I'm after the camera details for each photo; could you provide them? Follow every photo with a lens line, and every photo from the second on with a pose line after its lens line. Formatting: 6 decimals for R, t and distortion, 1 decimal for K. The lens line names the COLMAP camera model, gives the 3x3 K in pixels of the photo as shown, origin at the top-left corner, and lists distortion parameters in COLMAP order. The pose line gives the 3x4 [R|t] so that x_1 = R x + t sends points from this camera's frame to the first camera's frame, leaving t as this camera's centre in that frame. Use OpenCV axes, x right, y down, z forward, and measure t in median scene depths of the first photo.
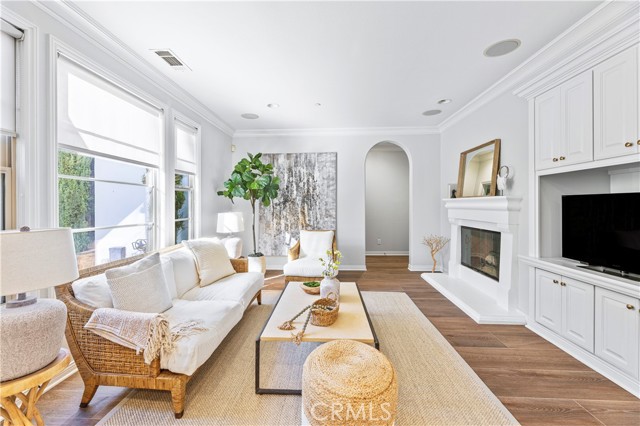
lens RADIAL K [[258.9, 0, 317.5], [0, 258.9, 203.9], [0, 0, 1]] dist [0.001270, 0.000133]
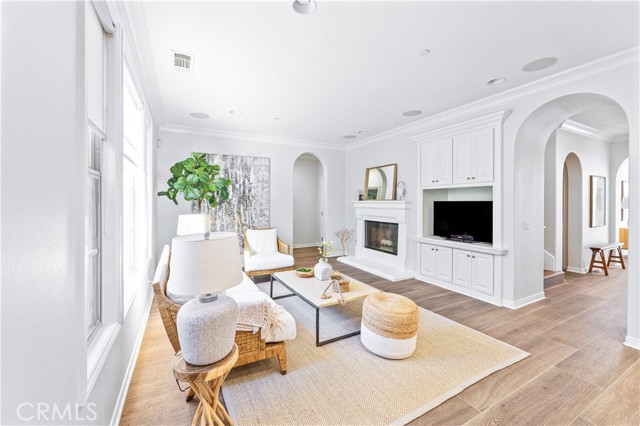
lens RADIAL K [[258.9, 0, 317.5], [0, 258.9, 203.9], [0, 0, 1]] dist [0.001270, 0.000133]
pose [[0.857589, -0.001964, 0.514332, -0.377821], [-0.003030, 0.999956, 0.008870, -0.015161], [-0.514327, -0.009165, 0.857545, -0.069110]]
